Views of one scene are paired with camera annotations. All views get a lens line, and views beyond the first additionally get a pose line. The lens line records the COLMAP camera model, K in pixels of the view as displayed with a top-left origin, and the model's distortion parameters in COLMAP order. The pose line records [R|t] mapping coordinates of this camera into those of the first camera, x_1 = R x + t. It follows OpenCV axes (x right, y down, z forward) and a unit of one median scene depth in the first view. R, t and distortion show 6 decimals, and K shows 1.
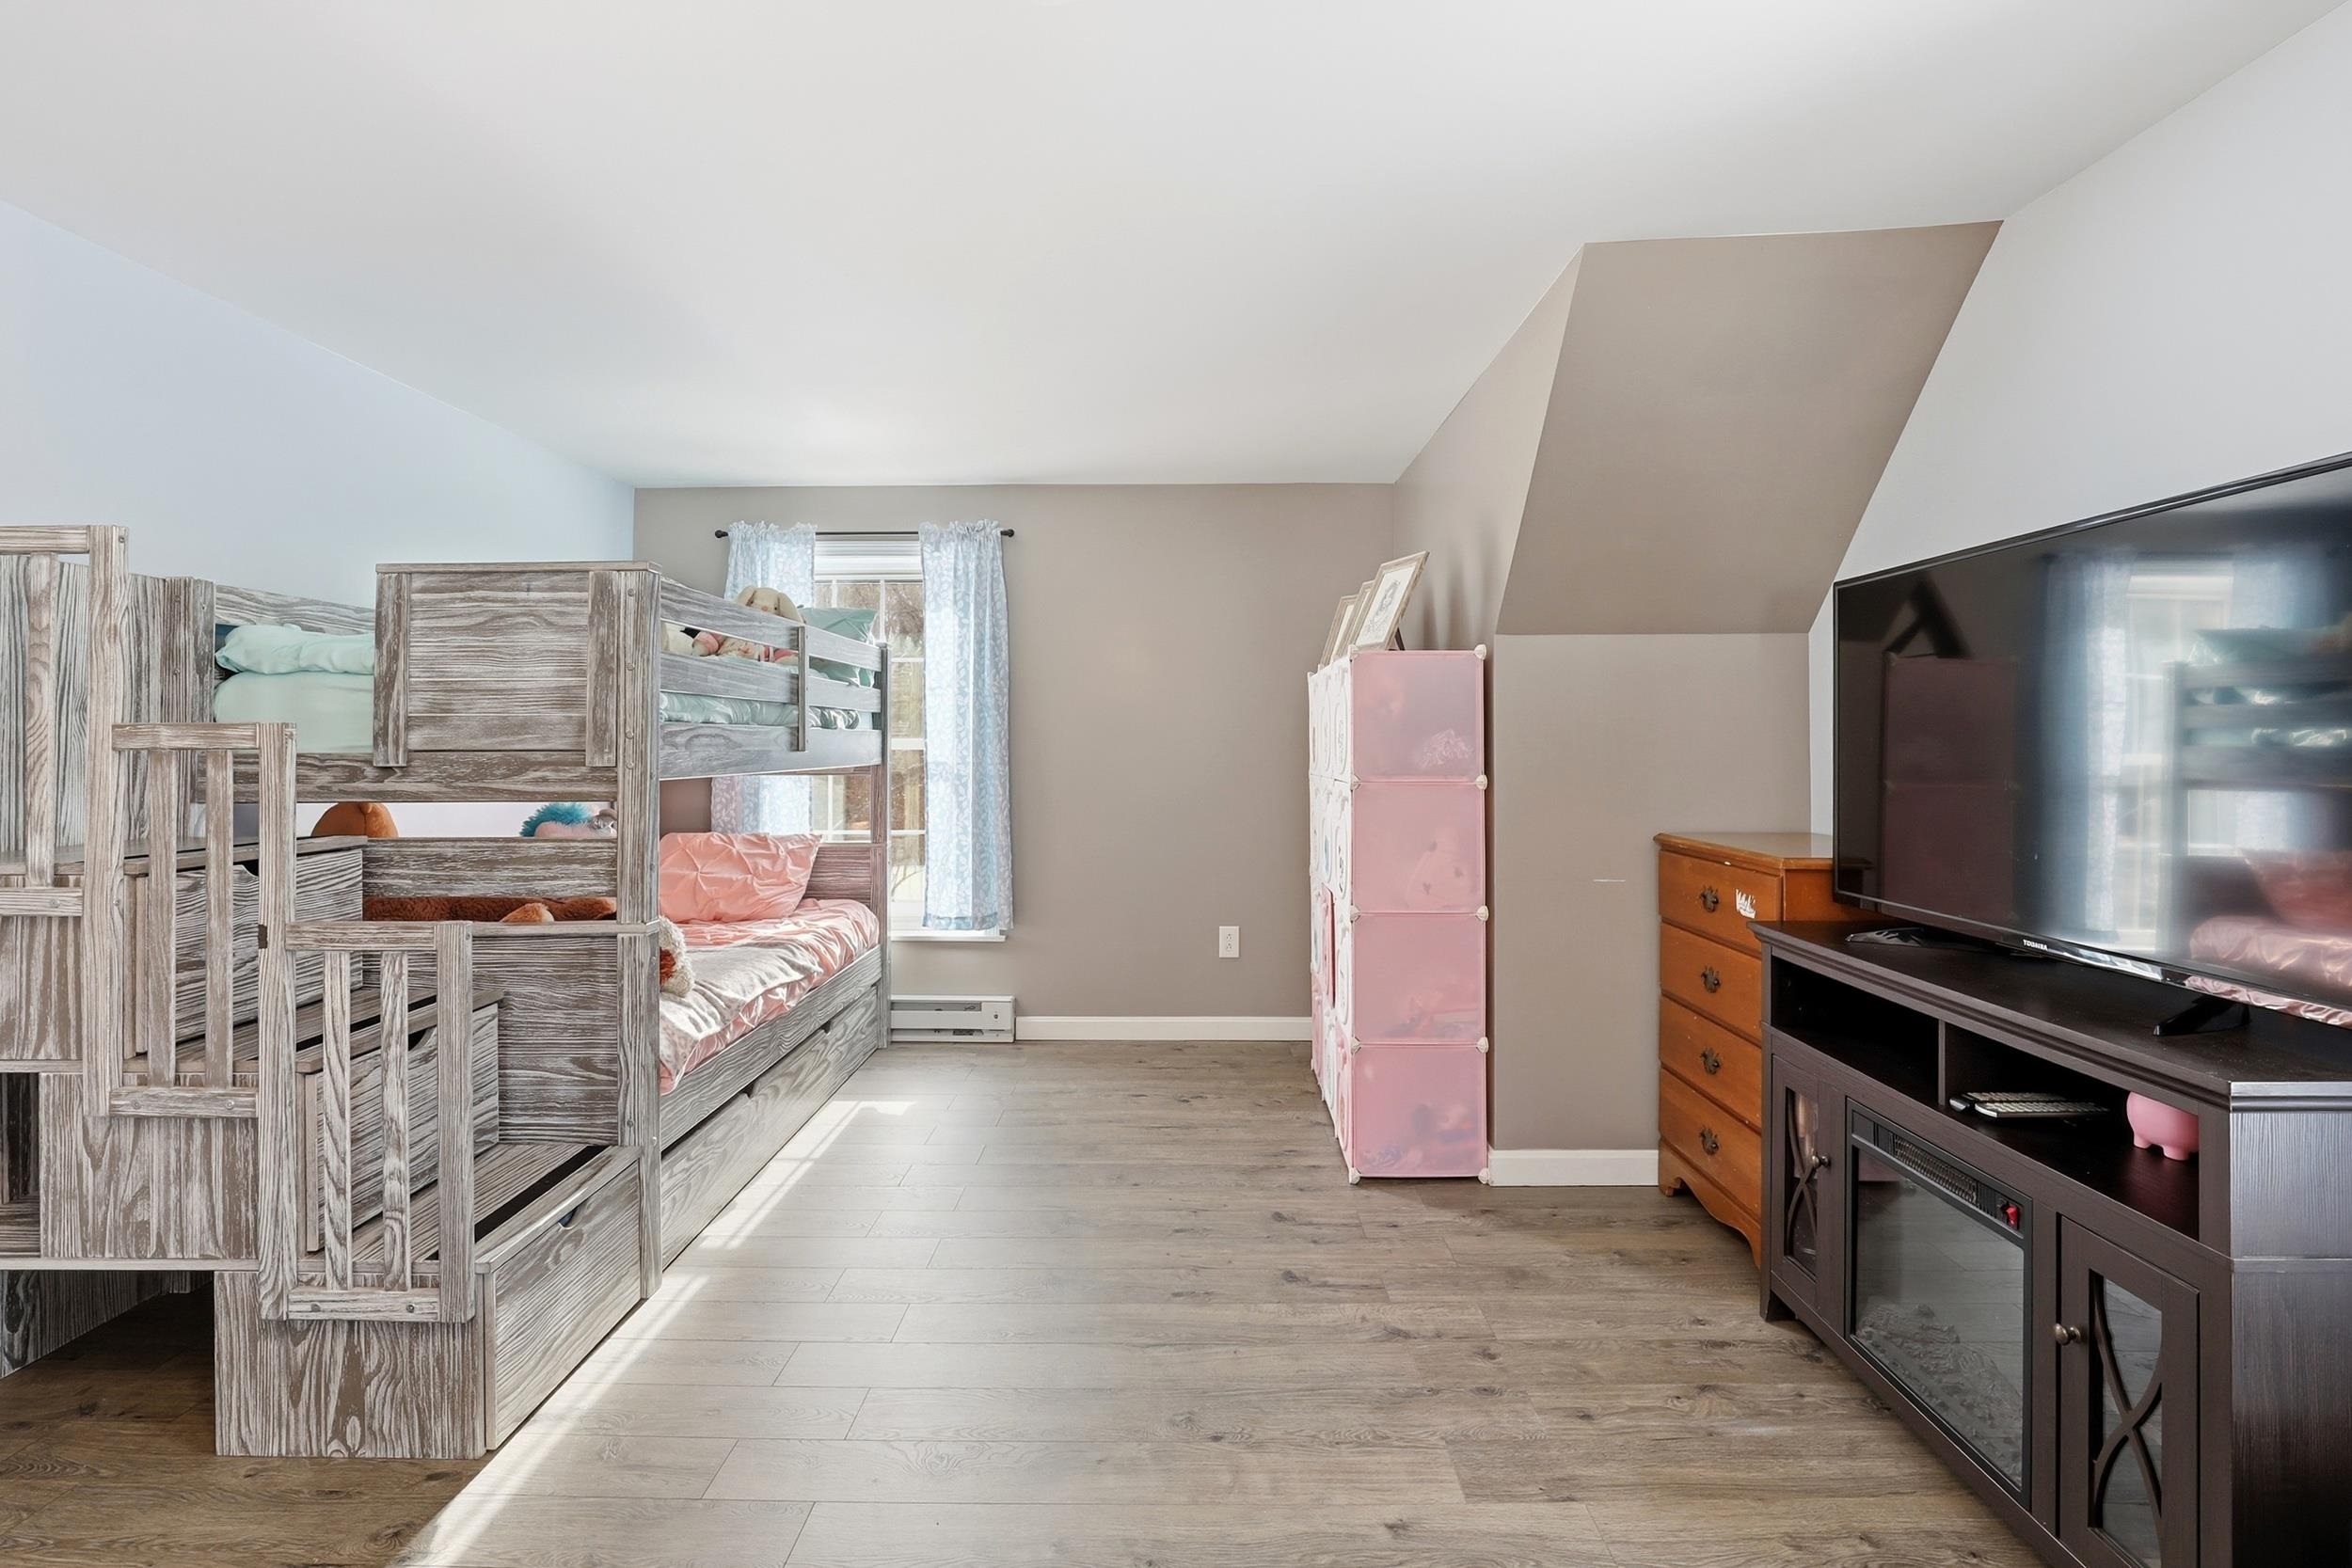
lens RADIAL K [[1059.9, 0, 1176.2], [0, 1059.9, 790.1], [0, 0, 1]] dist [-0.033902, 0.005944]
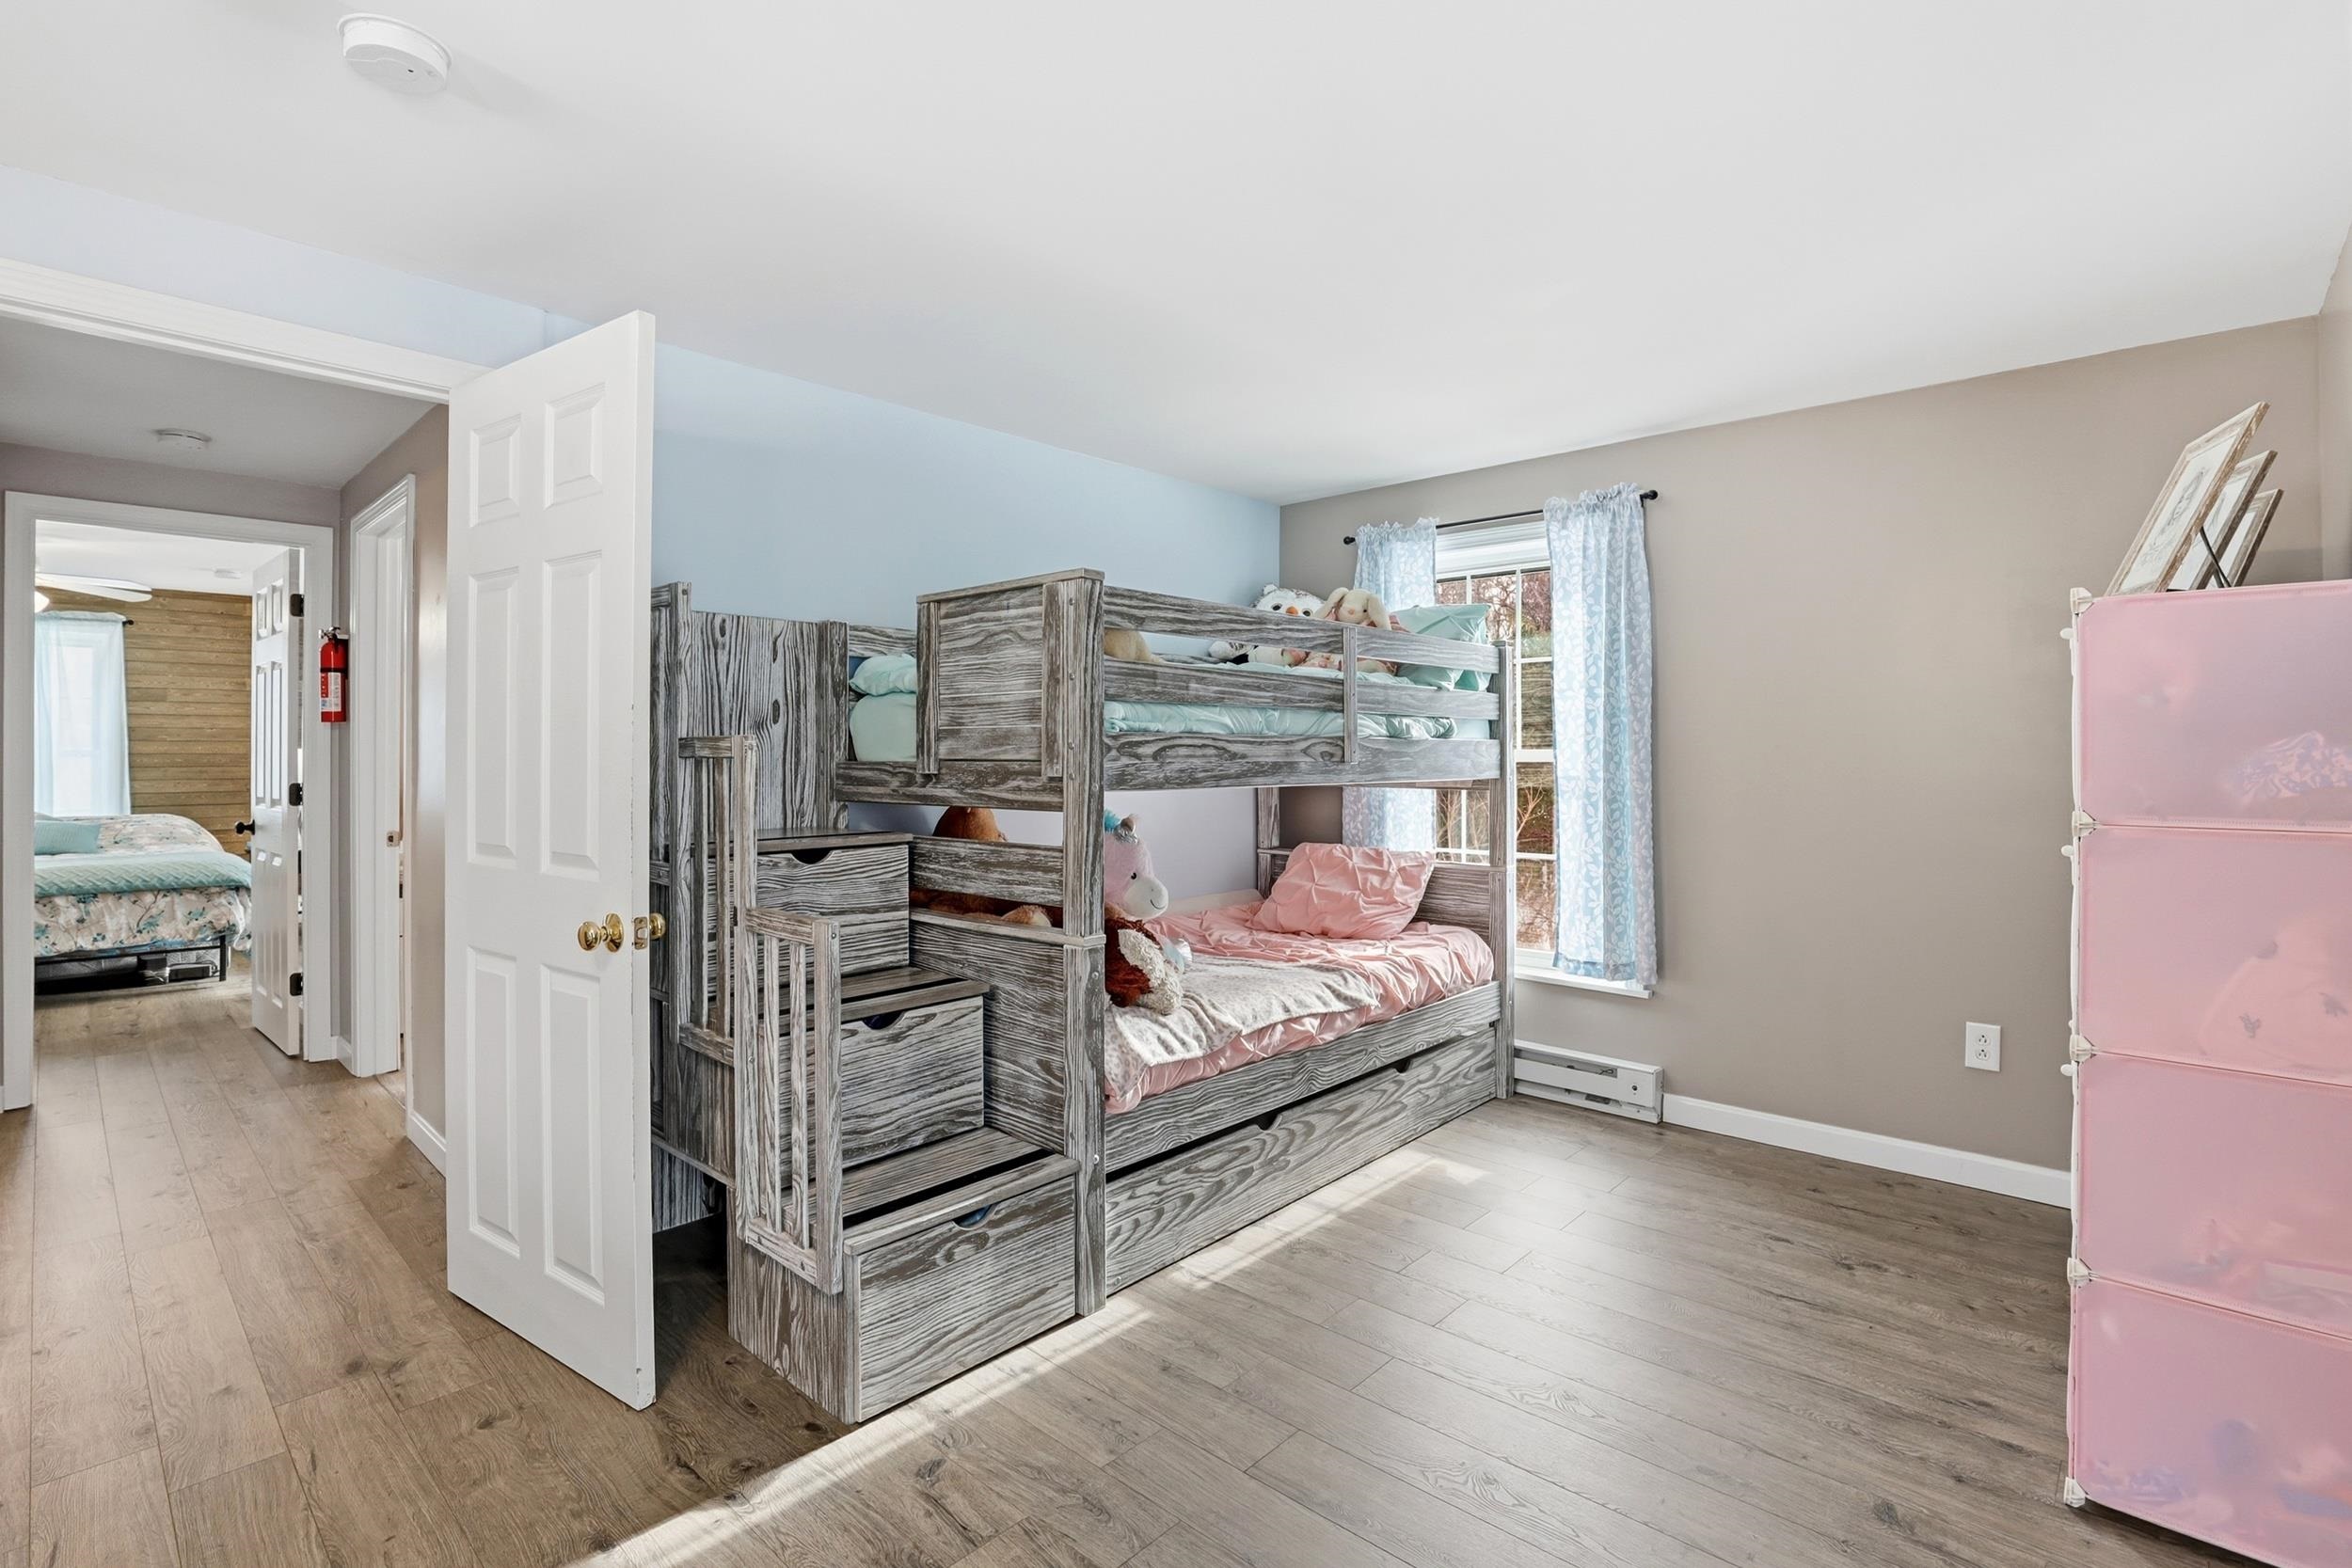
lens RADIAL K [[1059.9, 0, 1176.2], [0, 1059.9, 790.1], [0, 0, 1]] dist [-0.033902, 0.005944]
pose [[0.745580, 0.024376, -0.665970, 0.162281], [-0.031223, 0.999511, 0.001629, -0.011301], [0.665684, 0.019580, 0.745977, 0.239467]]
